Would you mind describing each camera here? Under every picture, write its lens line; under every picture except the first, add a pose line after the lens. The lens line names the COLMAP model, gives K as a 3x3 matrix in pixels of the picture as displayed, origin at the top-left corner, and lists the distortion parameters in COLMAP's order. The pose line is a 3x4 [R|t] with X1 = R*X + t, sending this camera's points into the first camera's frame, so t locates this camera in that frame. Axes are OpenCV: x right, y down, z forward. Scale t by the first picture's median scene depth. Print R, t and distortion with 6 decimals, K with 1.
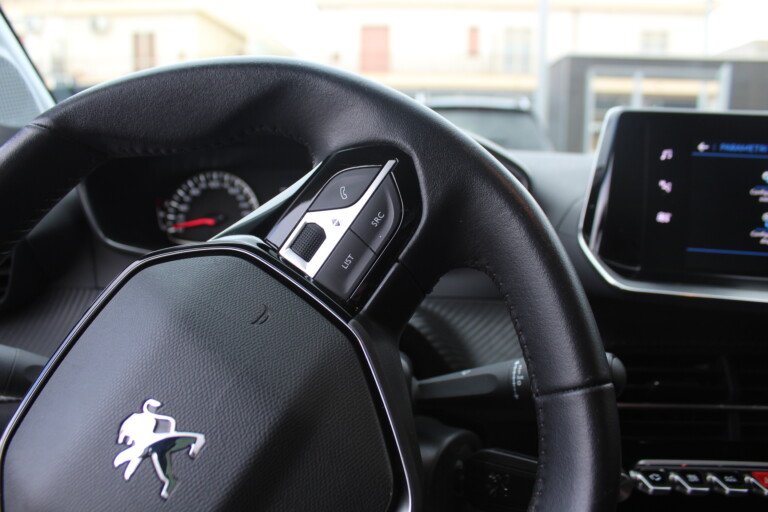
lens RADIAL K [[643.9, 0, 385.3], [0, 643.9, 261.9], [0, 0, 1]] dist [-0.165081, 0.140213]
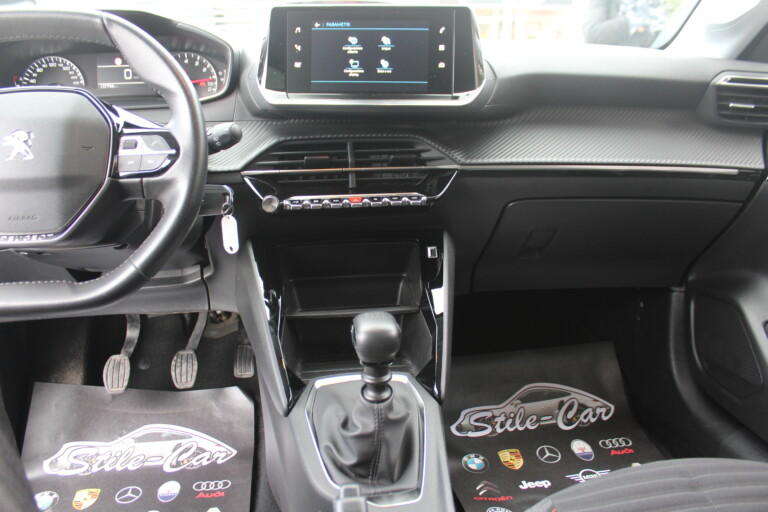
lens RADIAL K [[643.9, 0, 386.3], [0, 643.9, 254.3], [0, 0, 1]] dist [-0.165081, 0.140213]
pose [[0.984835, -0.072463, 0.157635, 0.321779], [0.049697, 0.988351, 0.143848, 0.195546], [-0.166222, -0.133833, 0.976964, -0.813597]]
